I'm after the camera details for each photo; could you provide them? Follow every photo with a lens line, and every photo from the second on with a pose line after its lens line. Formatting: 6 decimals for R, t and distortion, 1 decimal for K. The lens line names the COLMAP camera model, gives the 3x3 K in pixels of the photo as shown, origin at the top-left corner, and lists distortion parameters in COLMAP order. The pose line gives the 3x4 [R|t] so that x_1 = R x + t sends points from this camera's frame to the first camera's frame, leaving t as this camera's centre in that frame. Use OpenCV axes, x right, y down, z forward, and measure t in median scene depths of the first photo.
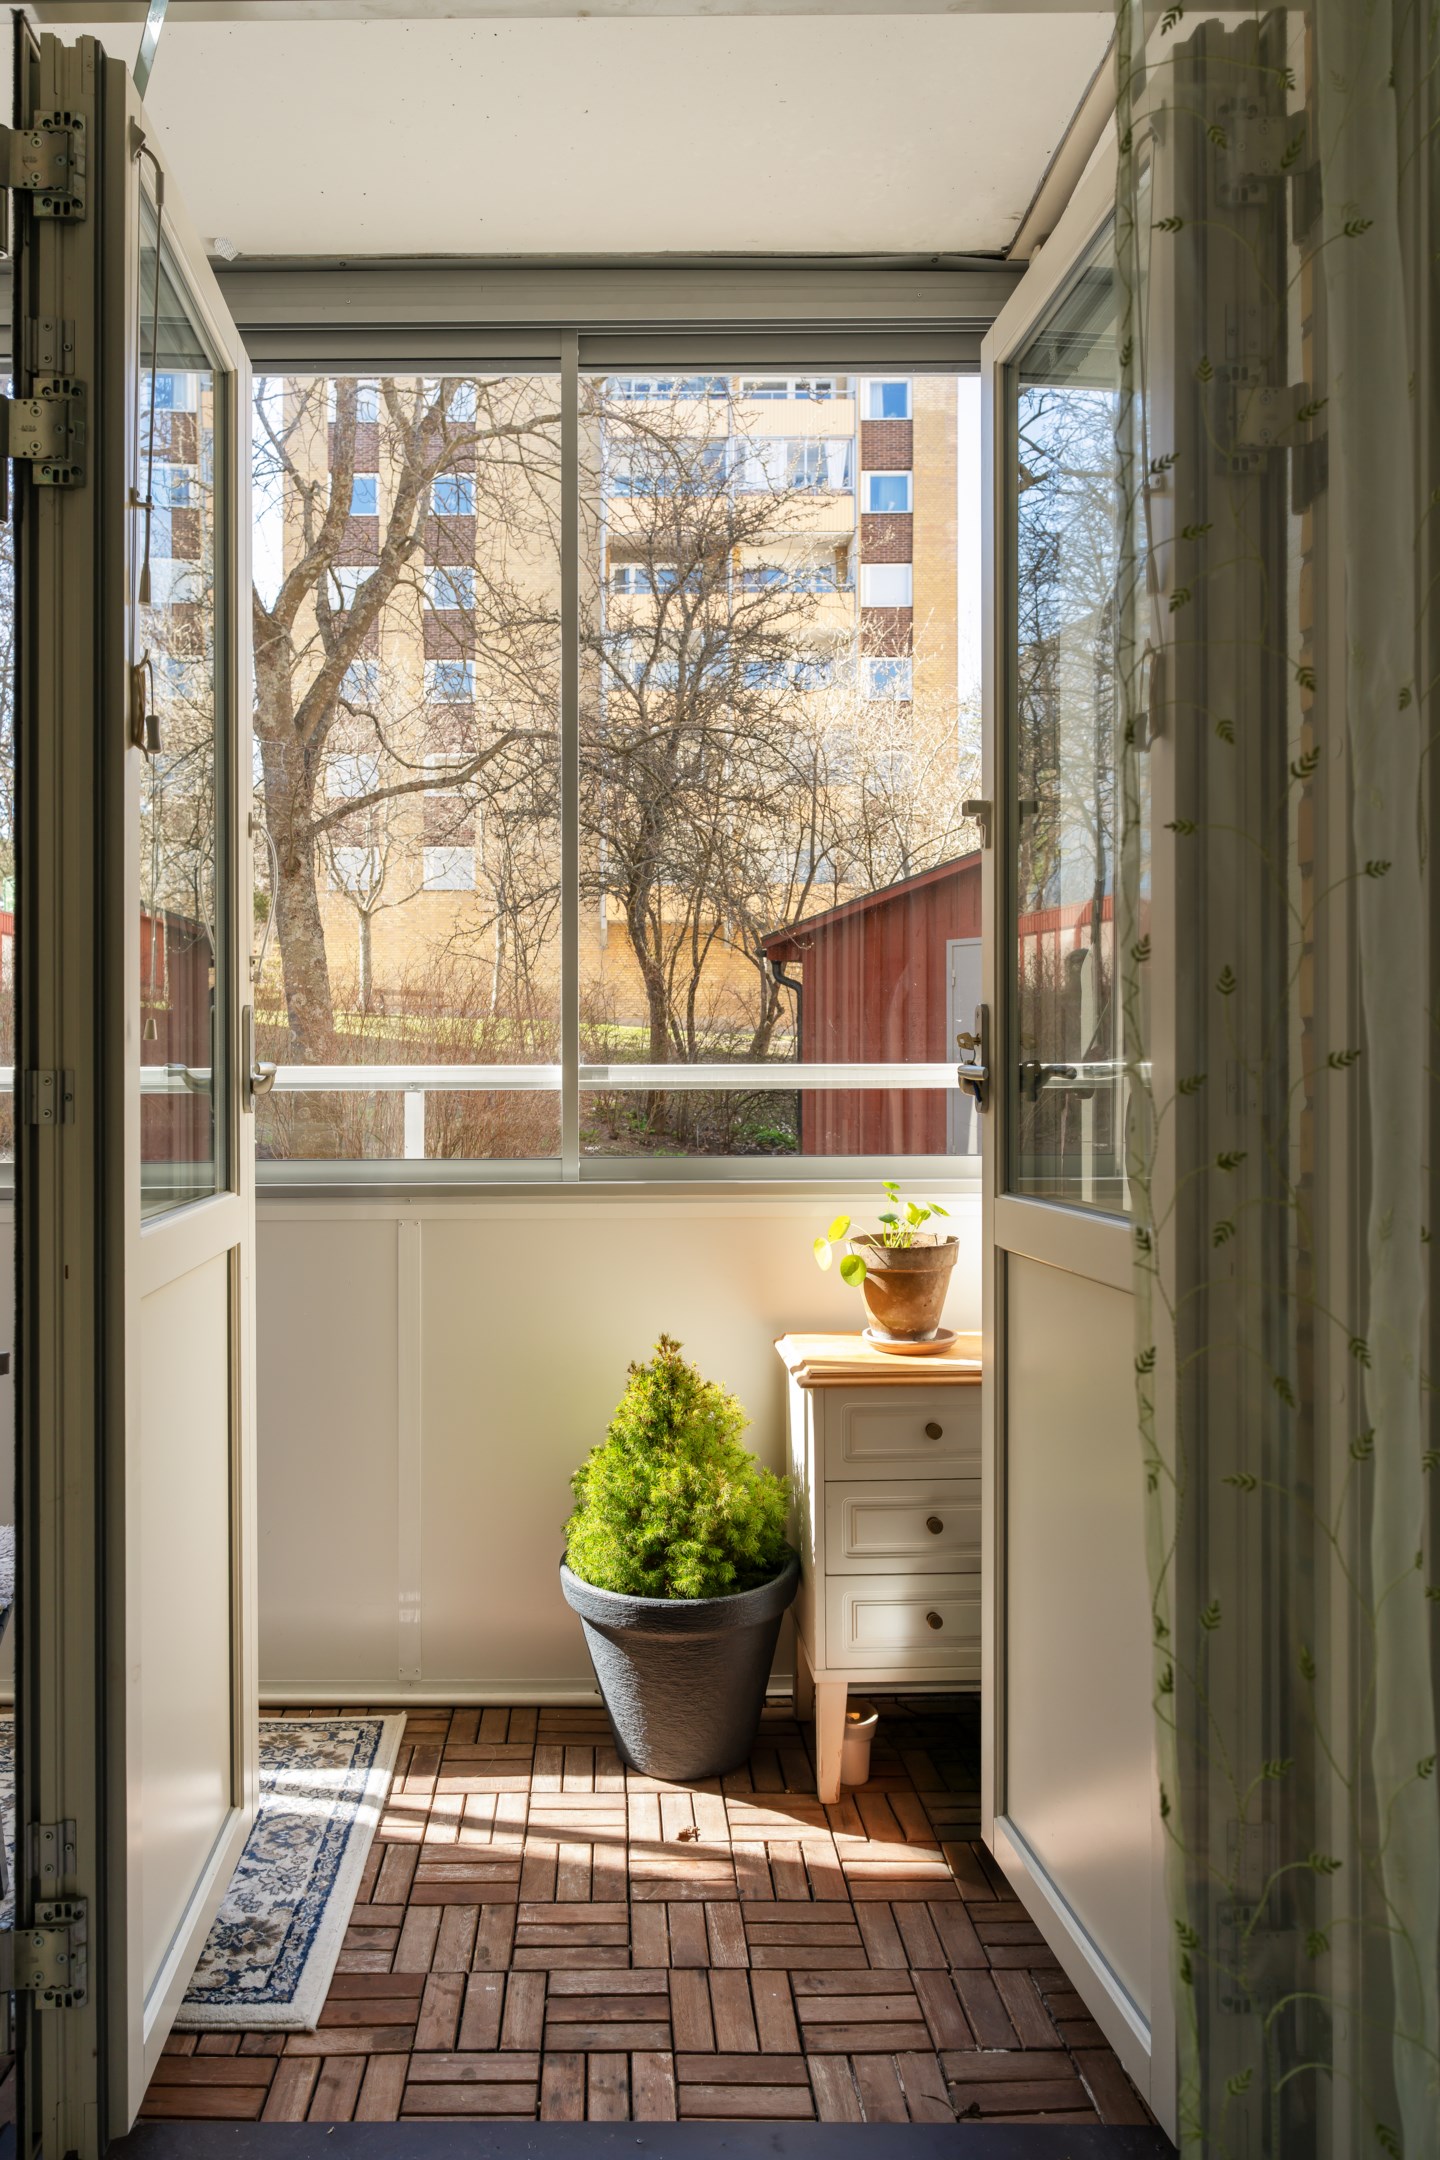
lens RADIAL K [[1415.5, 0, 587.4], [0, 1415.5, 1079.7], [0, 0, 1]] dist [0.001741, 0.000311]
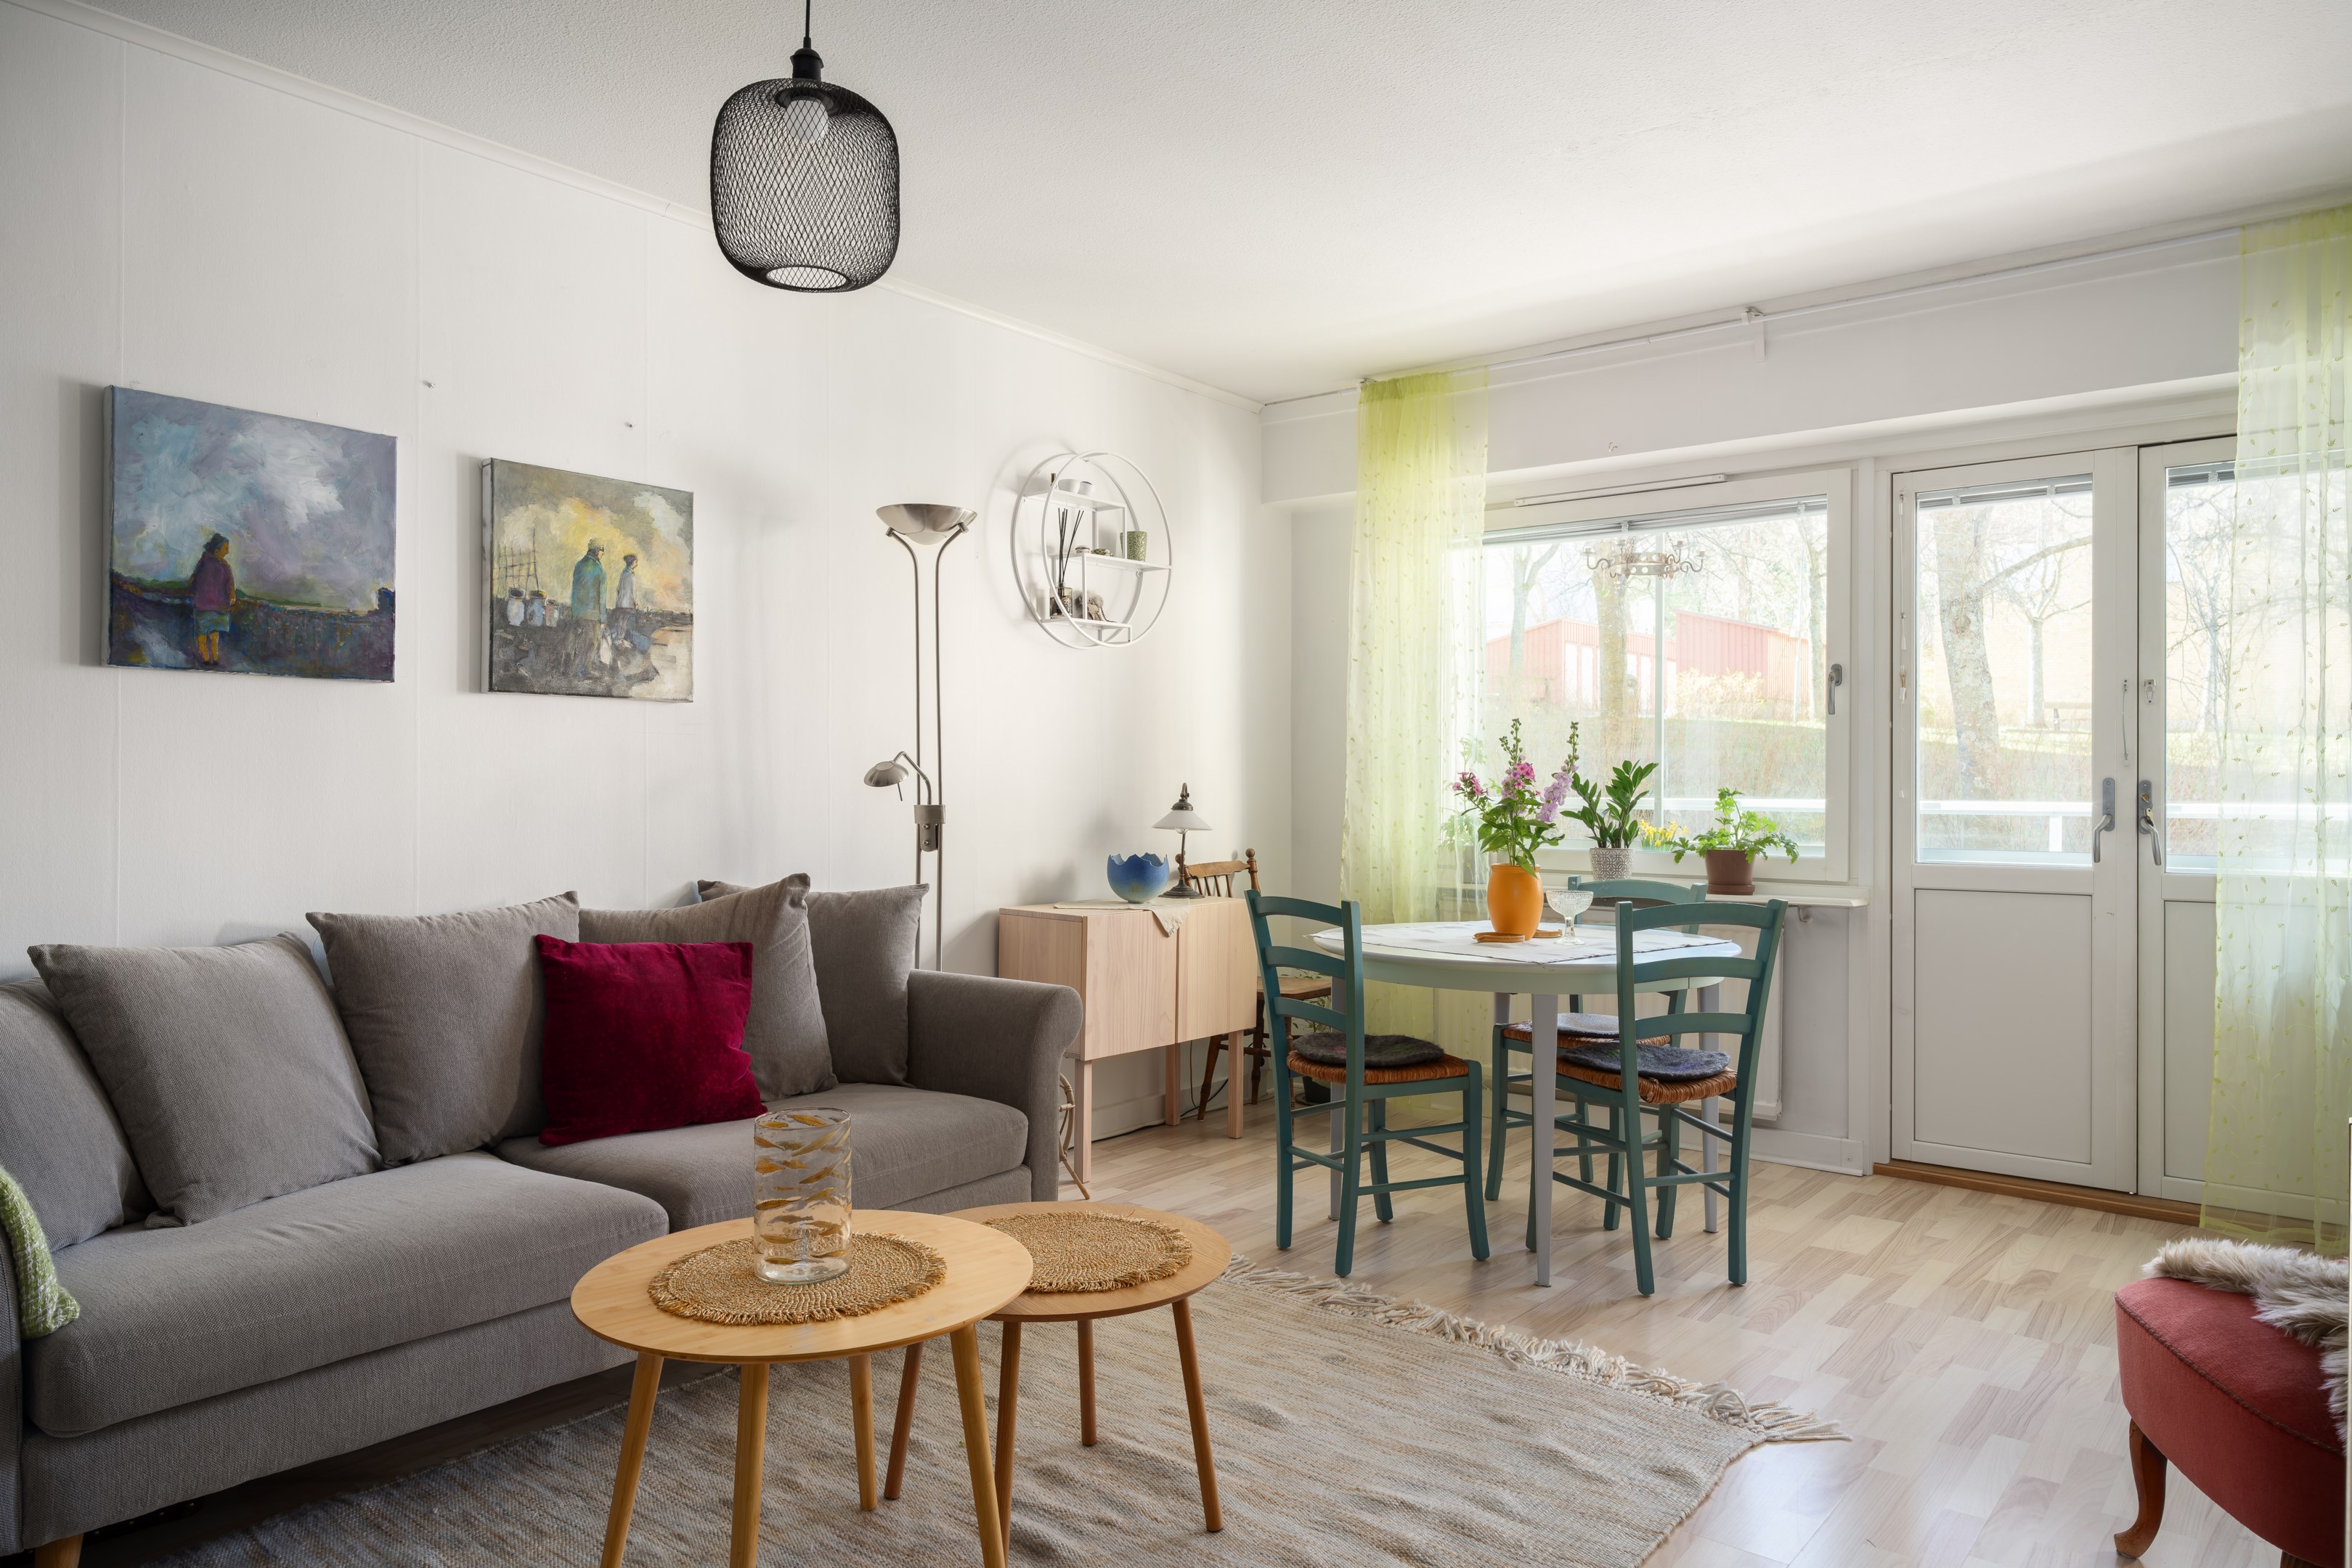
lens RADIAL K [[1541.0, 0, 1163.1], [0, 1541.0, 782.4], [0, 0, 1]] dist [0.001741, 0.000311]
pose [[0.783633, 0.004860, -0.621205, 0.069109], [-0.010653, 0.999927, -0.005616, -0.003733], [0.621133, 0.011019, 0.783628, -0.424563]]
